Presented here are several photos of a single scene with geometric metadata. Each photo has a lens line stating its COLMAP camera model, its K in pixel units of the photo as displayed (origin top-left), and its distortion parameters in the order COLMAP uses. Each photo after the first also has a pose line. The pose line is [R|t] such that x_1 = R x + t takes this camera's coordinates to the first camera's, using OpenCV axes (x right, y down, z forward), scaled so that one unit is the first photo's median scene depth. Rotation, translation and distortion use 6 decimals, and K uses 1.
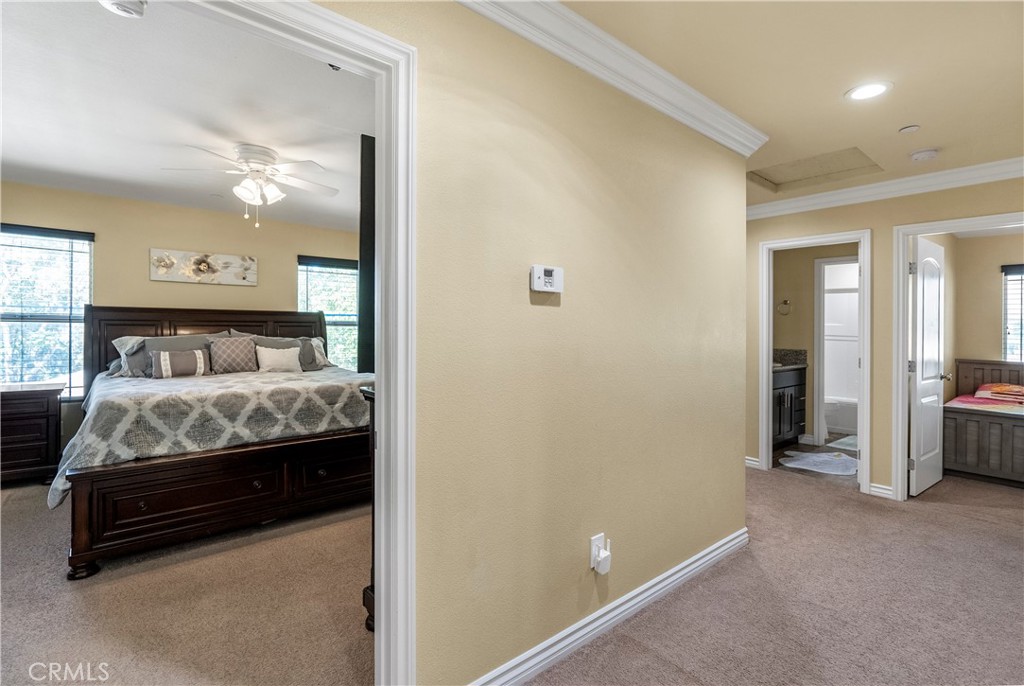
lens RADIAL K [[470.2, 0, 512.2], [0, 470.2, 340.6], [0, 0, 1]] dist [-0.002100, 0.000553]
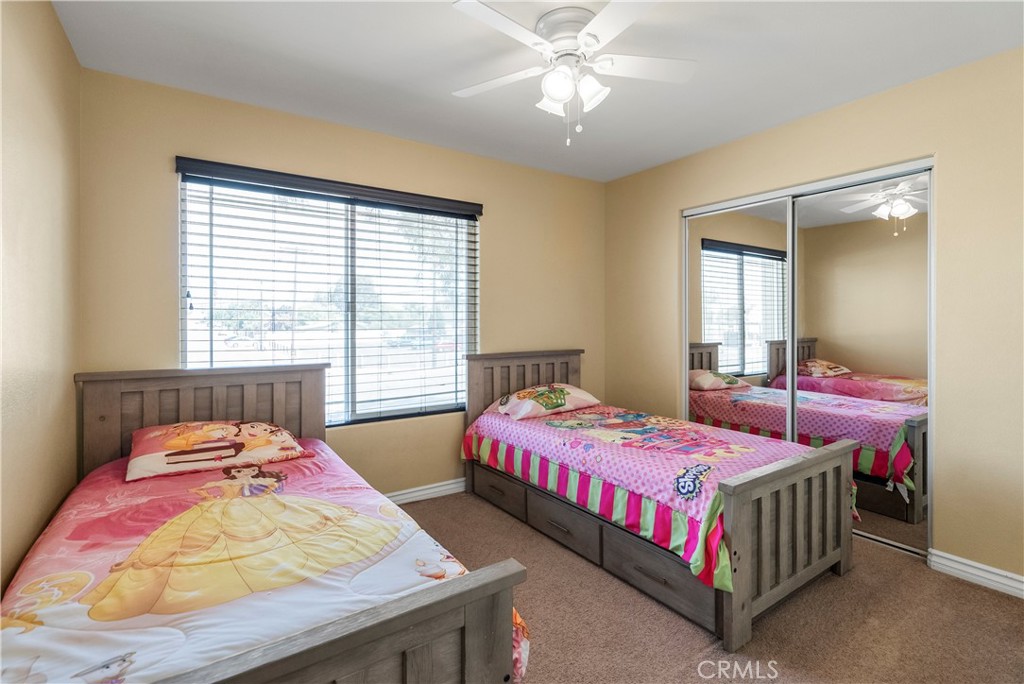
lens RADIAL K [[470.2, 0, 511.9], [0, 470.2, 331.0], [0, 0, 1]] dist [-0.002100, 0.000553]
pose [[0.079126, -0.004001, 0.996857, 0.625305], [-0.001736, 0.999990, 0.004151, 0.005110], [-0.996863, -0.002059, 0.079118, 0.650554]]
